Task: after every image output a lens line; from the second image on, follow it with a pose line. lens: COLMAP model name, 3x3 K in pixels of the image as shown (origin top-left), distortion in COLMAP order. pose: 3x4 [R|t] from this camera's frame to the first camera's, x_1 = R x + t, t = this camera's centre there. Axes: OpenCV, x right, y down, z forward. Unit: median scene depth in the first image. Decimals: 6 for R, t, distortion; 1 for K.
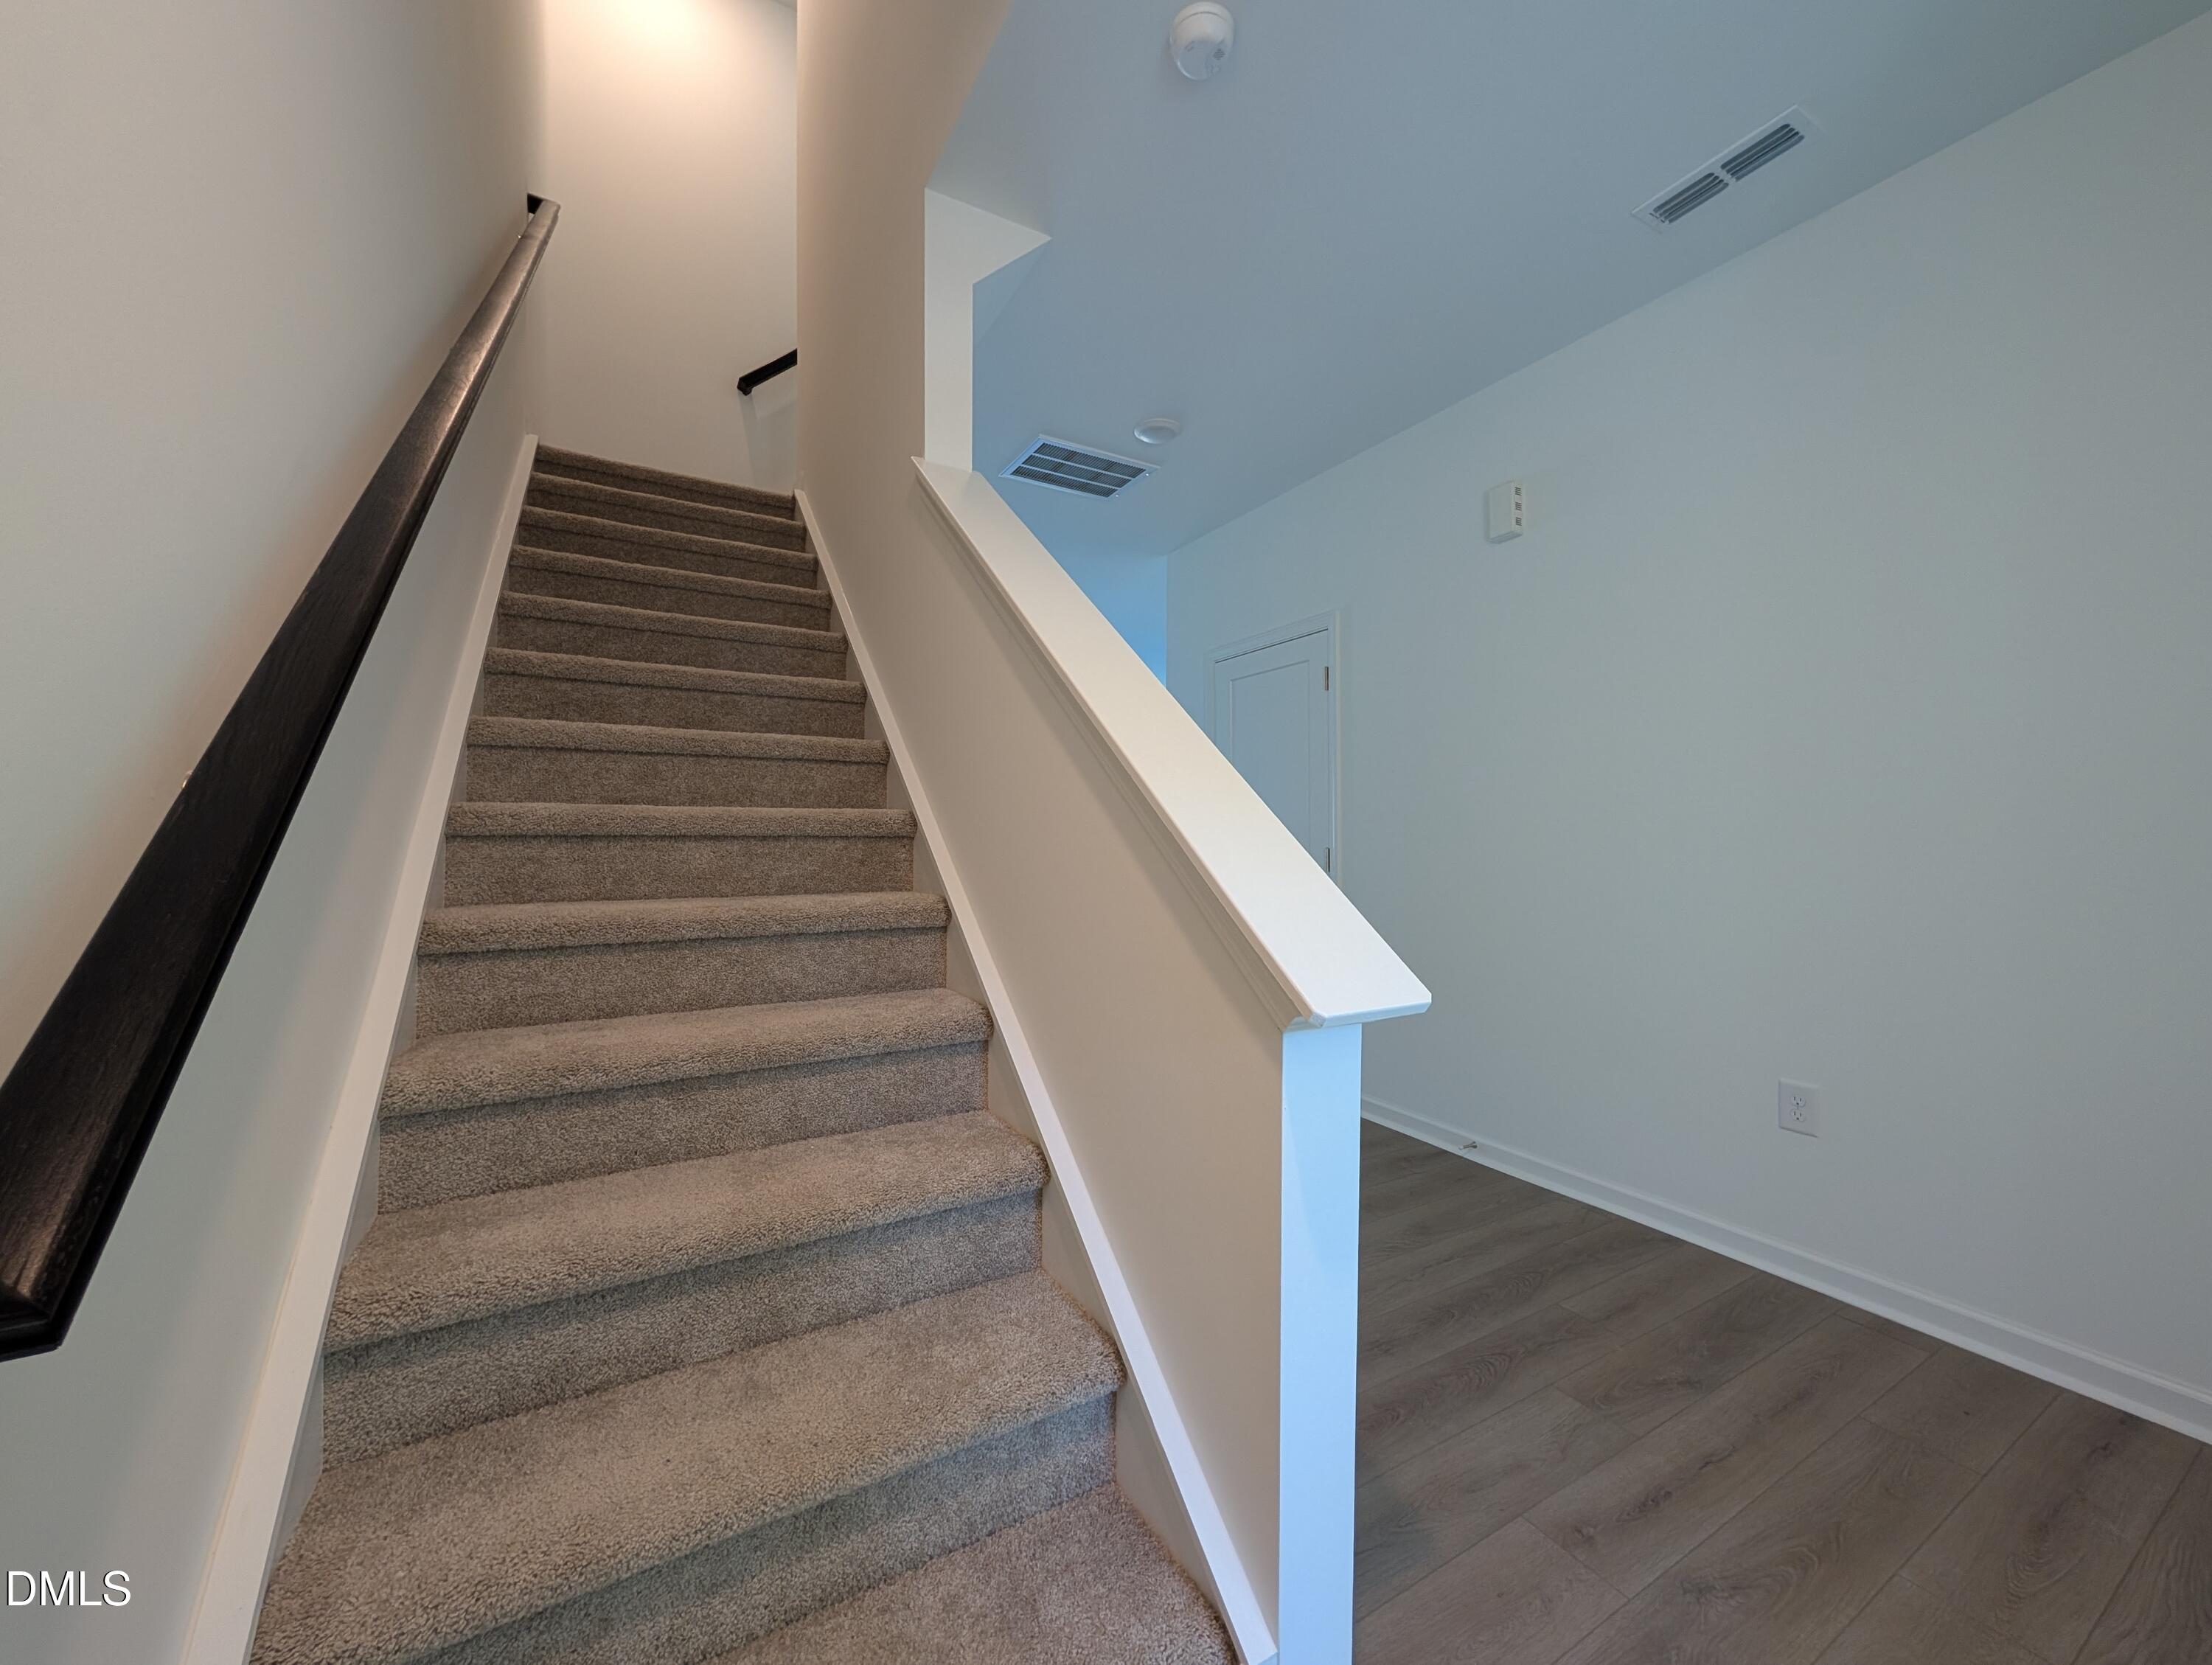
lens RADIAL K [[836.9, 0, 1099.8], [0, 836.9, 830.2], [0, 0, 1]] dist [-0.014483, -0.000496]
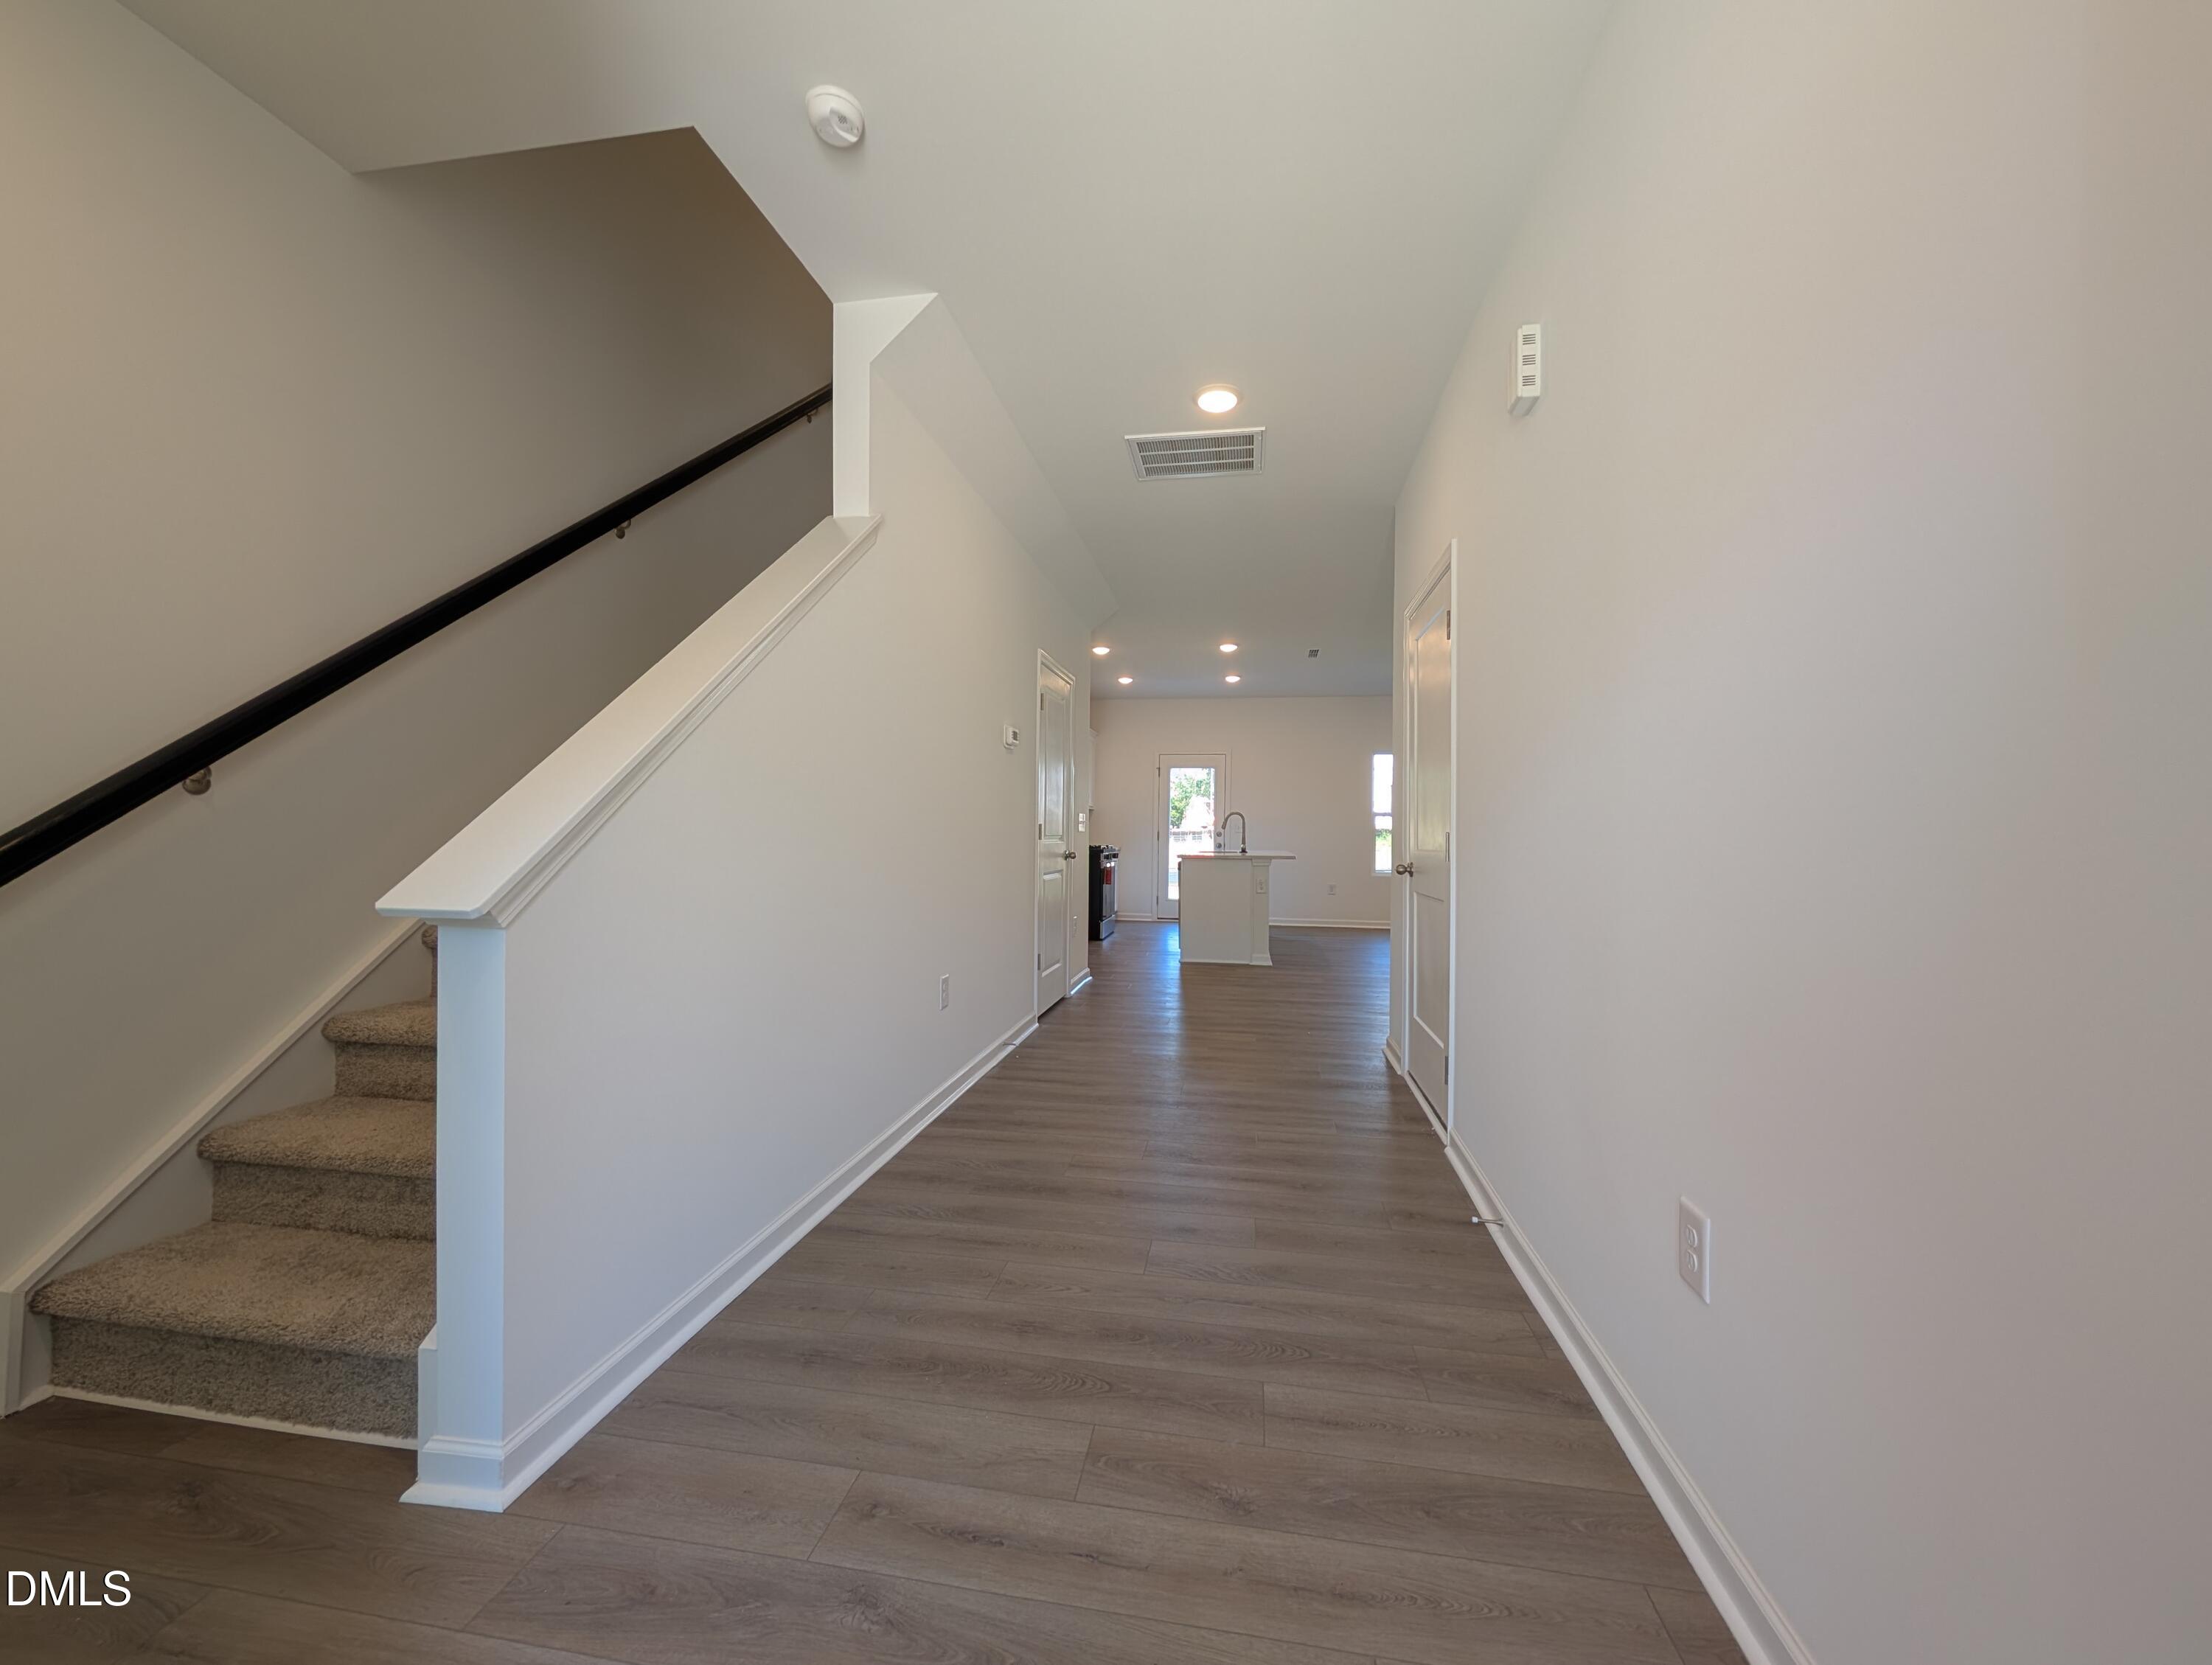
lens RADIAL K [[836.9, 0, 1105.6], [0, 836.9, 835.4], [0, 0, 1]] dist [-0.014483, -0.000496]
pose [[0.777327, 0.006042, -0.629067, 0.922272], [-0.002256, 0.999974, 0.006817, 0.032800], [0.629092, -0.003880, 0.777321, 0.271305]]
